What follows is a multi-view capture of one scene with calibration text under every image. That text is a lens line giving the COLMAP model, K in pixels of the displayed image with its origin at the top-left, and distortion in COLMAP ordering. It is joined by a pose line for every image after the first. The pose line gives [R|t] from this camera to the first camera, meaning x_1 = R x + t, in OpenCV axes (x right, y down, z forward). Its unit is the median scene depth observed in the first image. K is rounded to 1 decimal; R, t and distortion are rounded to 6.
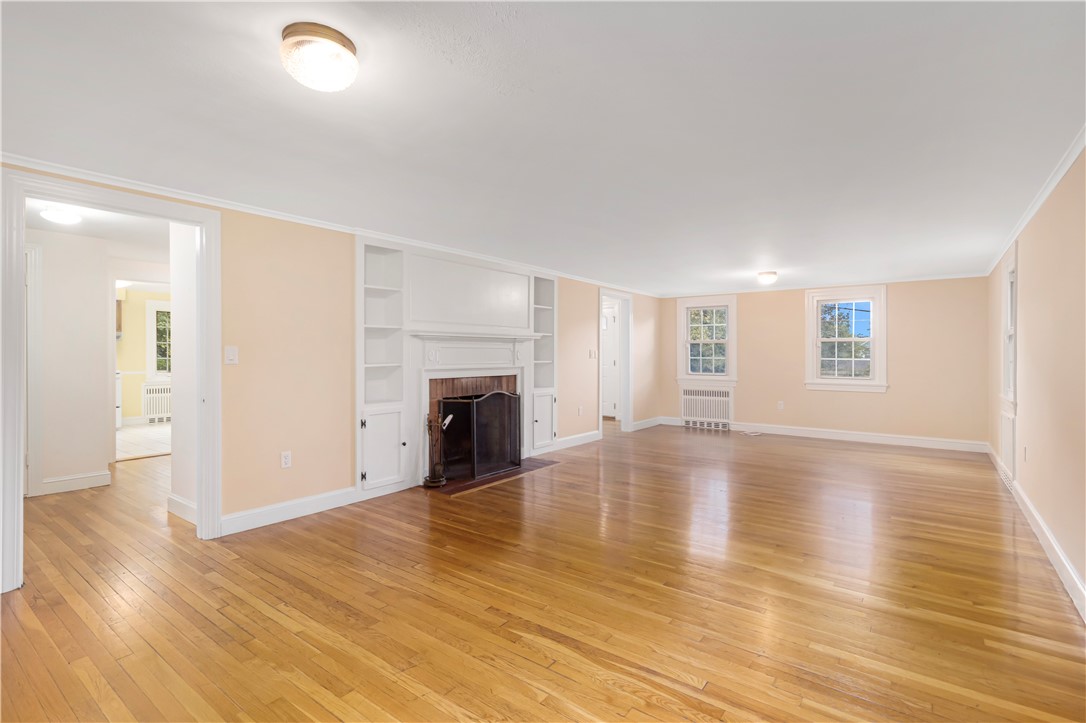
lens RADIAL K [[512.4, 0, 550.4], [0, 512.4, 356.1], [0, 0, 1]] dist [0.000253, 0.001576]
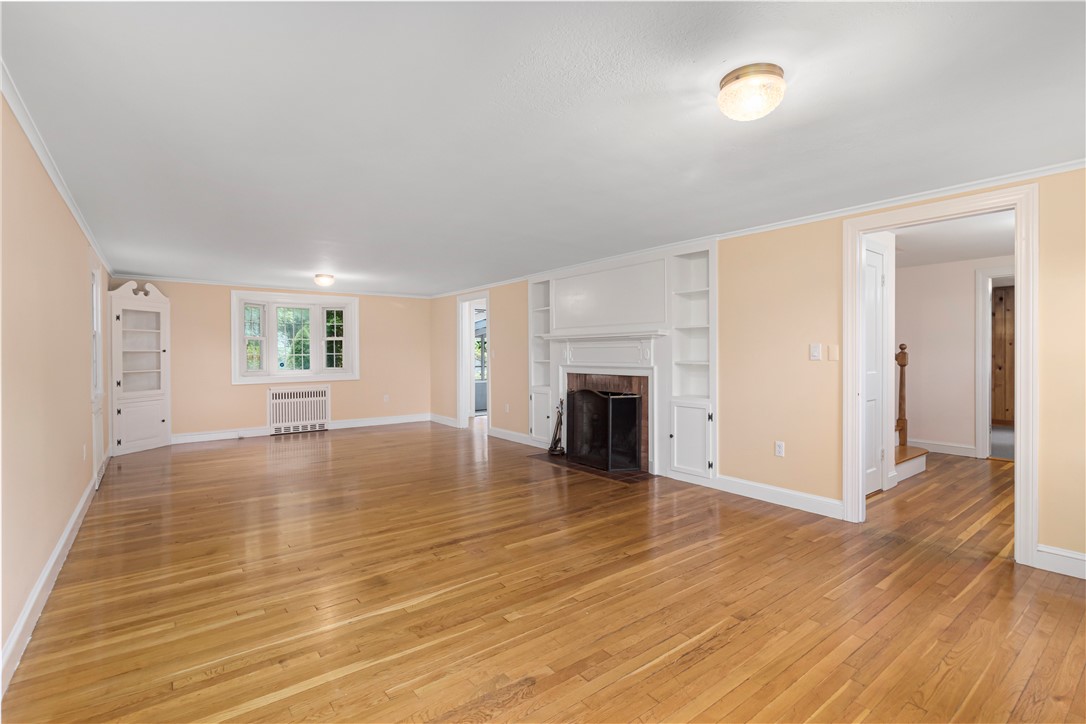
lens RADIAL K [[512.4, 0, 540.4], [0, 512.4, 359.2], [0, 0, 1]] dist [0.000253, 0.001576]
pose [[-0.274201, 0.012057, -0.961597, 0.909172], [-0.001456, 0.999915, 0.012953, -0.005080], [0.961671, 0.004952, -0.274160, 1.153570]]
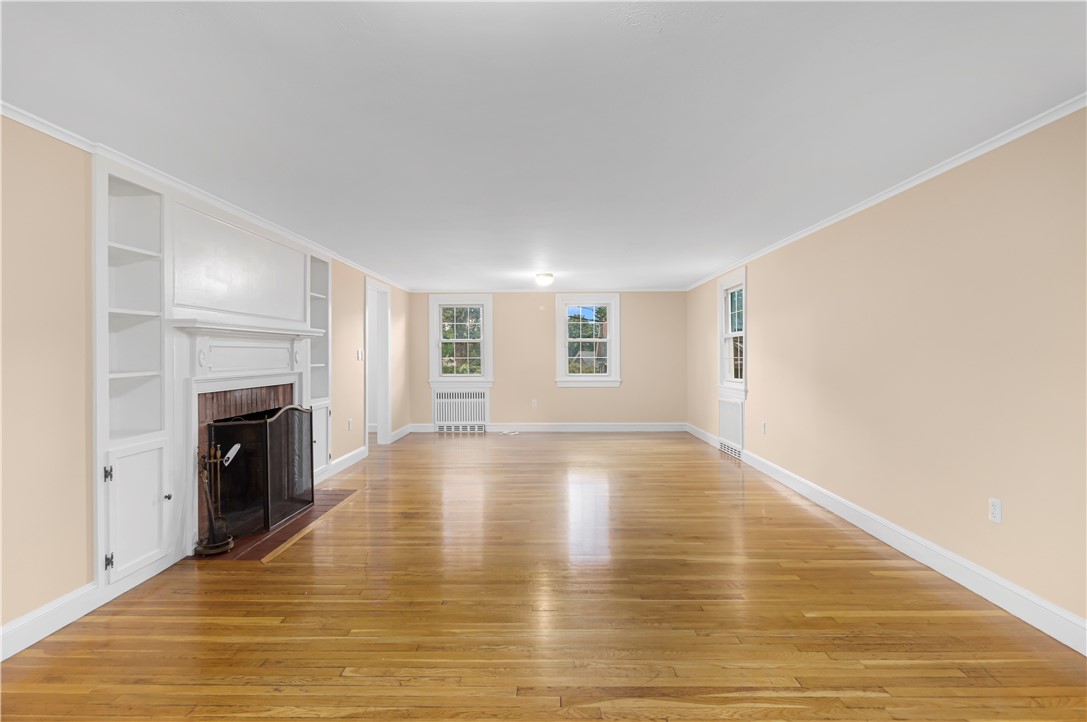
lens RADIAL K [[540.8, 0, 543.0], [0, 540.8, 354.1], [0, 0, 1]] dist [-0.000992, -0.000255]
pose [[0.811290, -0.005648, 0.584616, -0.253164], [0.008490, 0.999962, -0.002122, -0.001242], [-0.584582, 0.006685, 0.811307, 0.149812]]
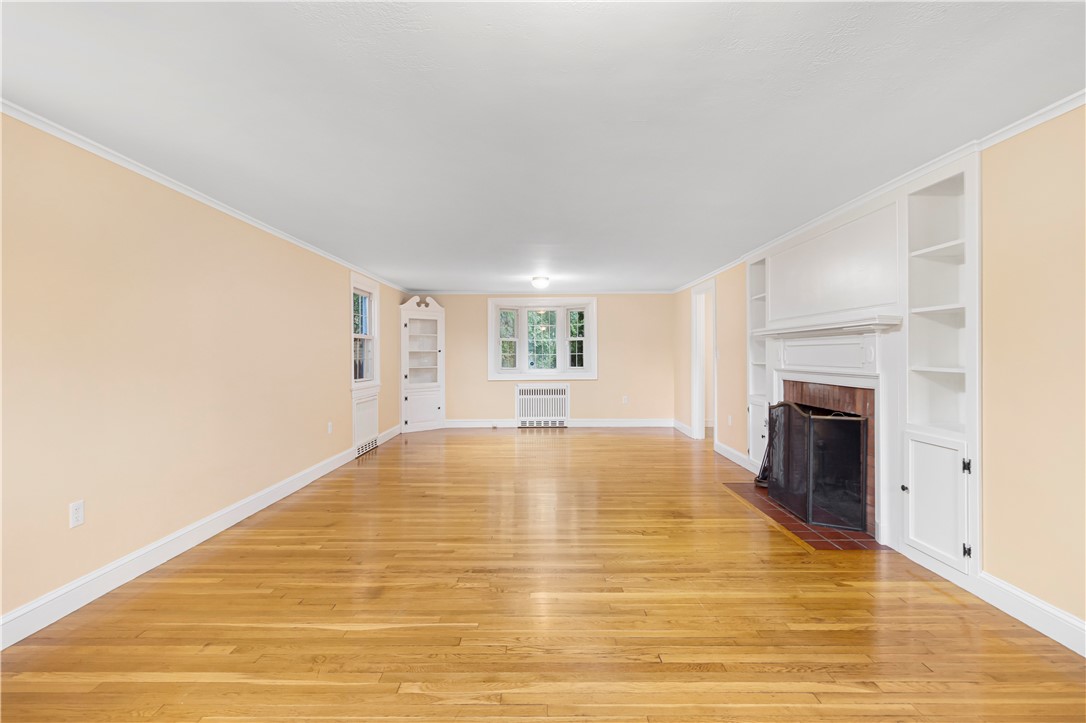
lens RADIAL K [[512.4, 0, 536.9], [0, 512.4, 354.1], [0, 0, 1]] dist [0.000253, 0.001576]
pose [[-0.806922, 0.001947, -0.590654, 0.625167], [-0.000750, 0.999990, 0.004321, -0.005364], [0.590657, 0.003930, -0.806913, 1.343582]]
